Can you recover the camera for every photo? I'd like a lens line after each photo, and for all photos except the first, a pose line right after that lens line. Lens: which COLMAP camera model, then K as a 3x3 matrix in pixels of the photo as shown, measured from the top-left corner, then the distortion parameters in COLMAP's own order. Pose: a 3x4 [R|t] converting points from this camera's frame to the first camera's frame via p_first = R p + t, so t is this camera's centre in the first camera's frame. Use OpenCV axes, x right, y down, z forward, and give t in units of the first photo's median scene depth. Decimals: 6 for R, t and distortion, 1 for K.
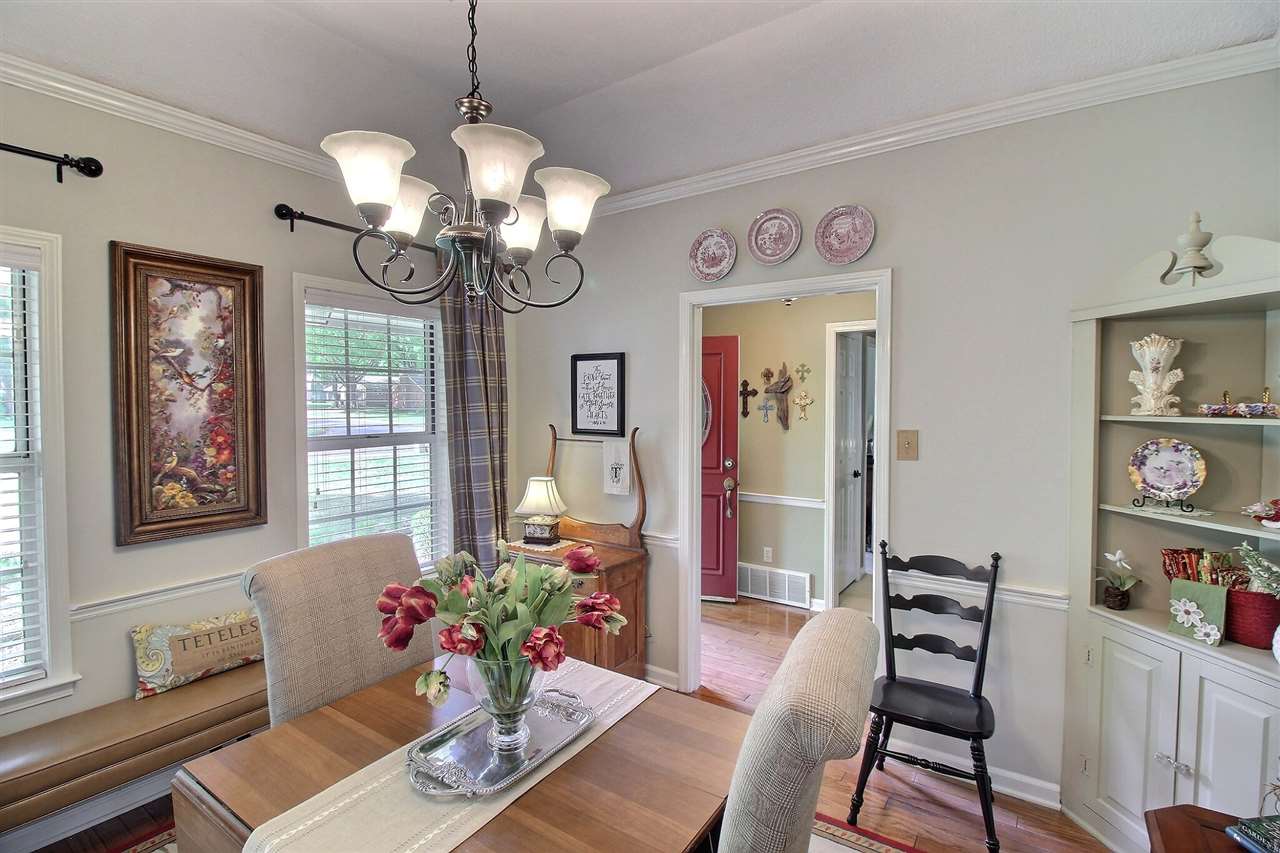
lens RADIAL K [[587.8, 0, 635.8], [0, 587.8, 422.1], [0, 0, 1]] dist [-0.014734, -0.005579]
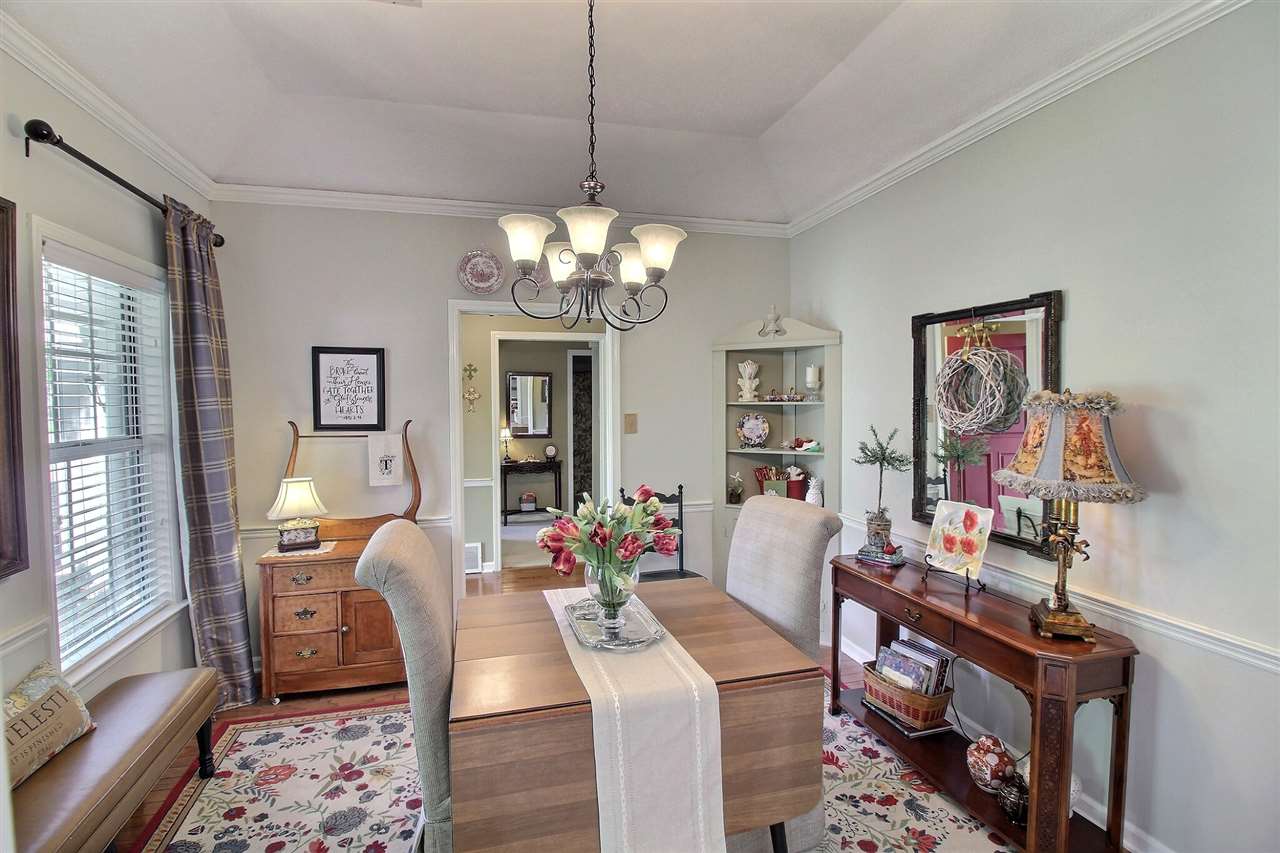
lens RADIAL K [[587.8, 0, 635.5], [0, 587.8, 421.1], [0, 0, 1]] dist [-0.014734, -0.005579]
pose [[0.648800, -0.034248, 0.760188, -0.557427], [0.030954, 0.999348, 0.018605, 0.004011], [-0.760329, 0.011460, 0.649437, -0.003694]]
